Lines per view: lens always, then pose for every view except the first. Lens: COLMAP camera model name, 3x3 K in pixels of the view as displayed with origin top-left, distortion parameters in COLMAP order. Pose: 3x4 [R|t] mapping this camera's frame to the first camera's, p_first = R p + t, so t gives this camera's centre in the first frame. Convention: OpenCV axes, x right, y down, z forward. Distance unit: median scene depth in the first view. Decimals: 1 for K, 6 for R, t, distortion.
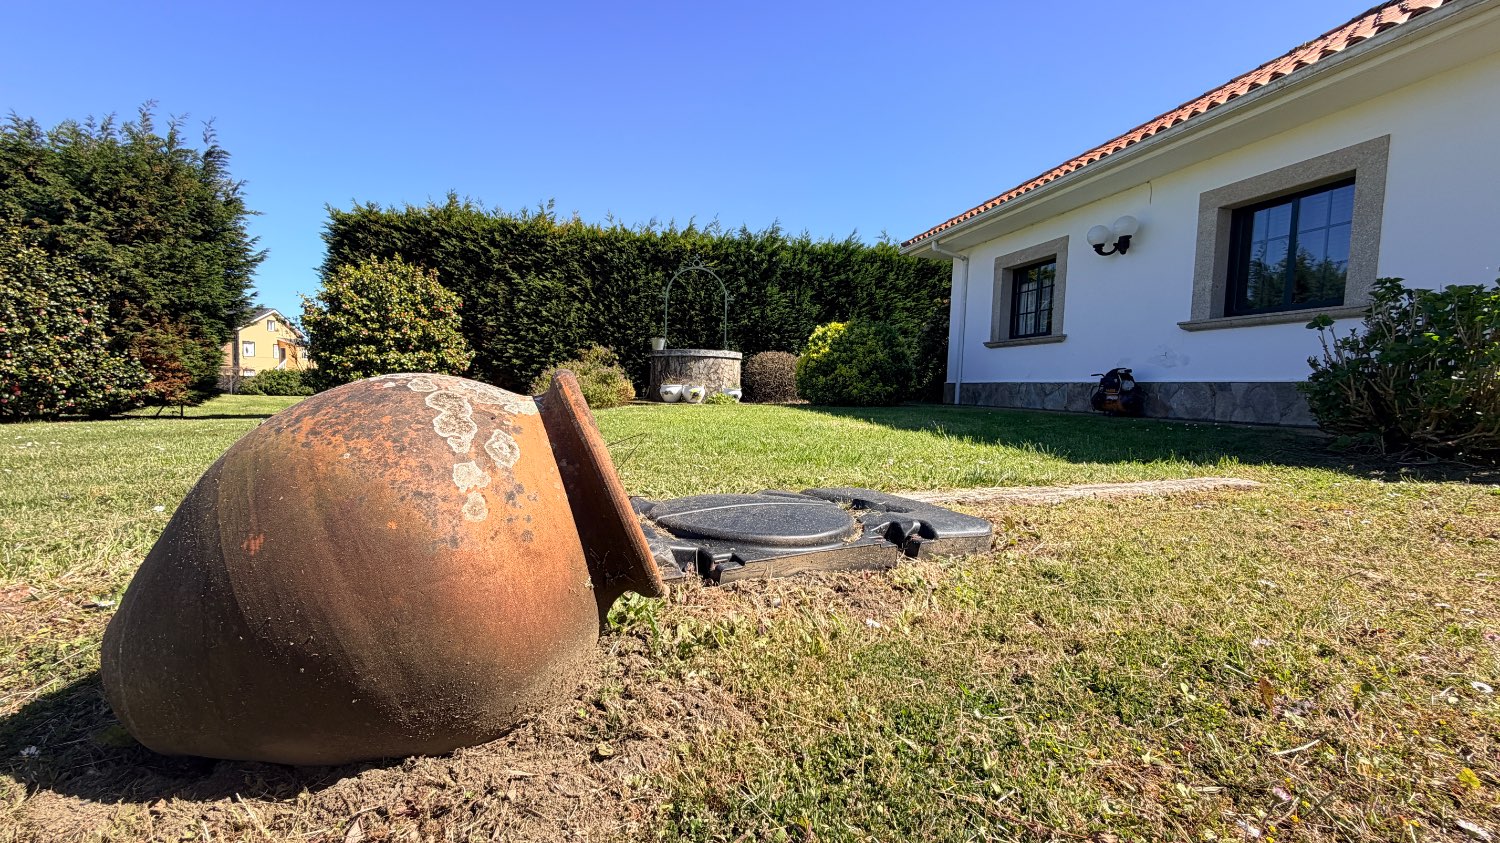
lens RADIAL K [[593.7, 0, 747.0], [0, 593.7, 418.9], [0, 0, 1]] dist [0.000990, 0.000148]
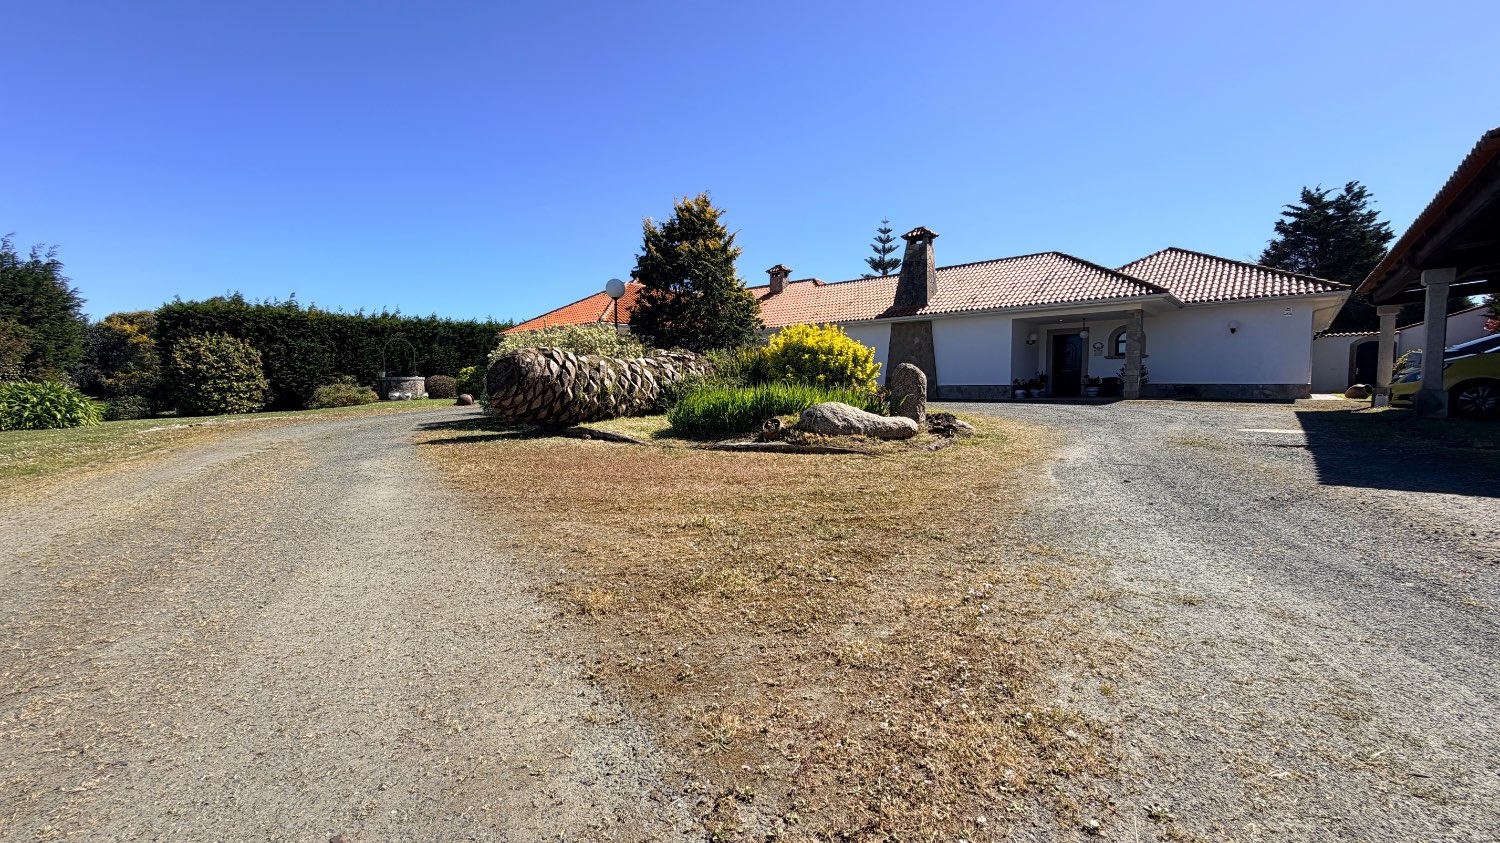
lens RADIAL K [[593.7, 0, 749.0], [0, 593.7, 417.6], [0, 0, 1]] dist [0.000990, 0.000148]
pose [[0.821299, -0.065578, 0.566716, -0.279434], [0.058280, 0.997819, 0.031003, 0.042722], [-0.567513, 0.007565, 0.823329, -1.510983]]
